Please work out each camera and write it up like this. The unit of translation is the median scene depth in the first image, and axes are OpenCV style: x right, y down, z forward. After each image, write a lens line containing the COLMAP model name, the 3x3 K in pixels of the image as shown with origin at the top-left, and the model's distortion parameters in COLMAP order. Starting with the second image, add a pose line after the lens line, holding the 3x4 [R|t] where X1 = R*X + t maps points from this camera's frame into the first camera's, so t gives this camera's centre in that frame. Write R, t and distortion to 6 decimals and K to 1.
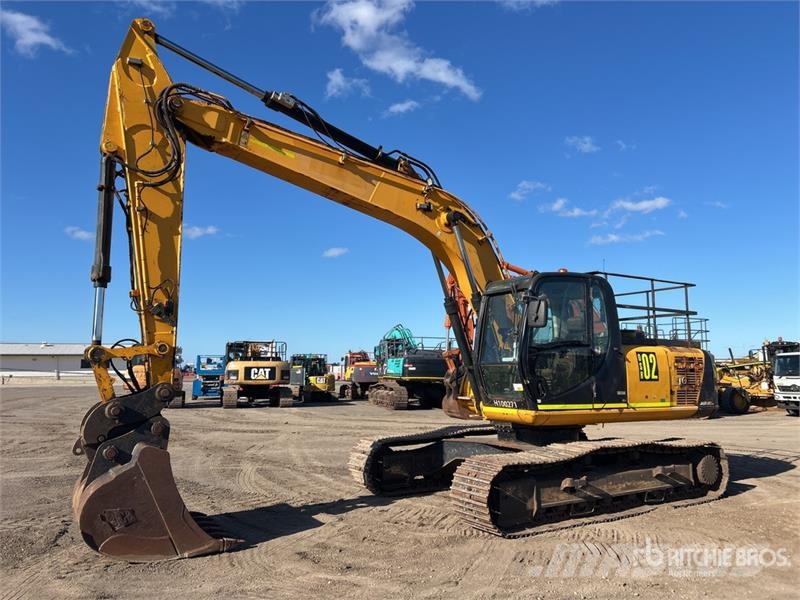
lens RADIAL K [[605.0, 0, 420.8], [0, 605.0, 298.4], [0, 0, 1]] dist [0.068295, -0.070617]
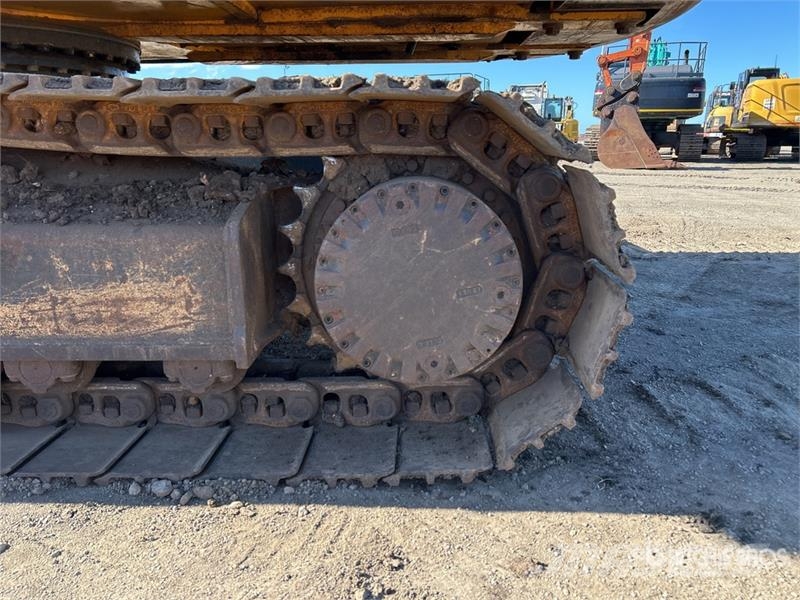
lens RADIAL K [[605.0, 0, 416.2], [0, 605.0, 300.7], [0, 0, 1]] dist [0.068295, -0.070617]
pose [[0.804100, 0.148266, -0.575708, 0.562525], [0.079048, 0.933137, 0.350724, 0.240657], [0.589215, -0.327525, 0.738615, 0.921936]]
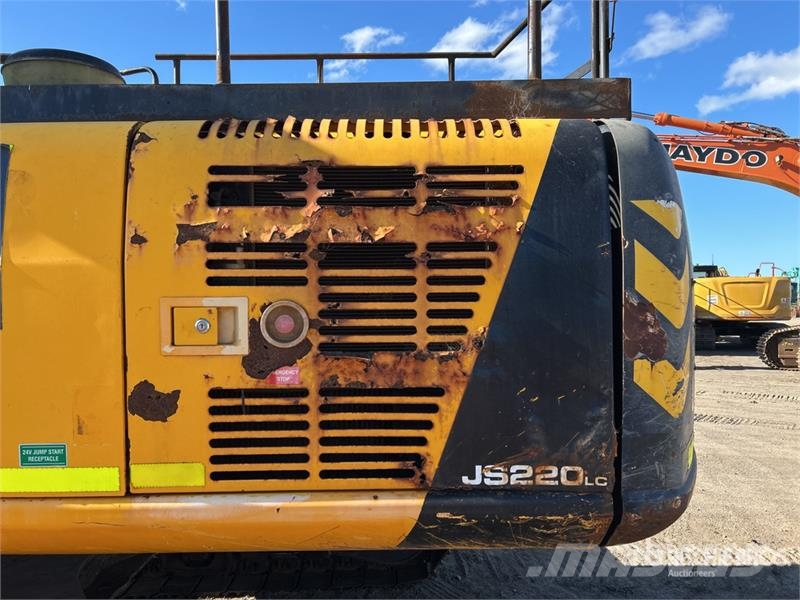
lens RADIAL K [[605.0, 0, 398.2], [0, 605.0, 295.7], [0, 0, 1]] dist [0.068295, -0.070617]
pose [[0.819930, -0.019692, -0.572124, 0.562585], [0.087170, 0.992048, 0.090781, 0.122170], [0.565788, -0.124307, 0.815127, 0.935611]]
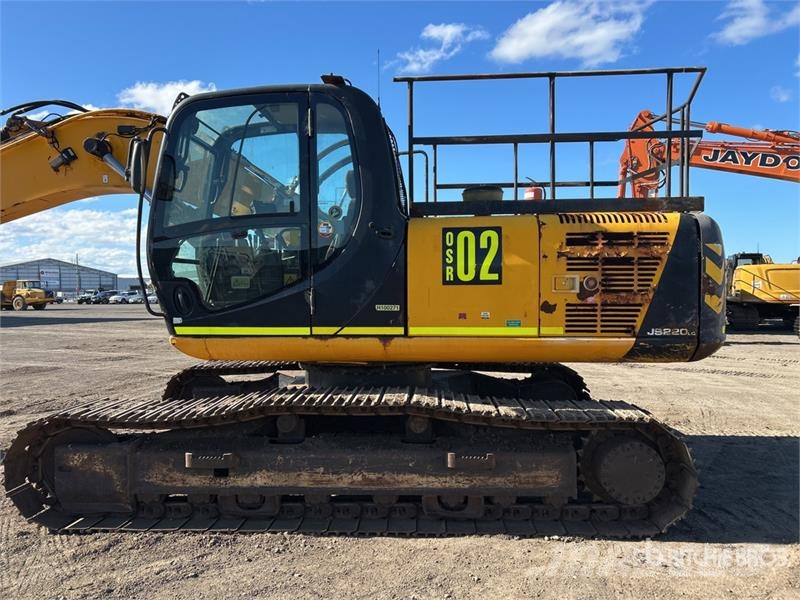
lens RADIAL K [[605.0, 0, 410.6], [0, 605.0, 298.0], [0, 0, 1]] dist [0.068295, -0.070617]
pose [[0.792623, 0.000357, -0.609713, 0.633412], [0.087270, 0.989637, 0.114031, 0.084342], [0.603435, -0.143593, 0.784377, 0.572944]]
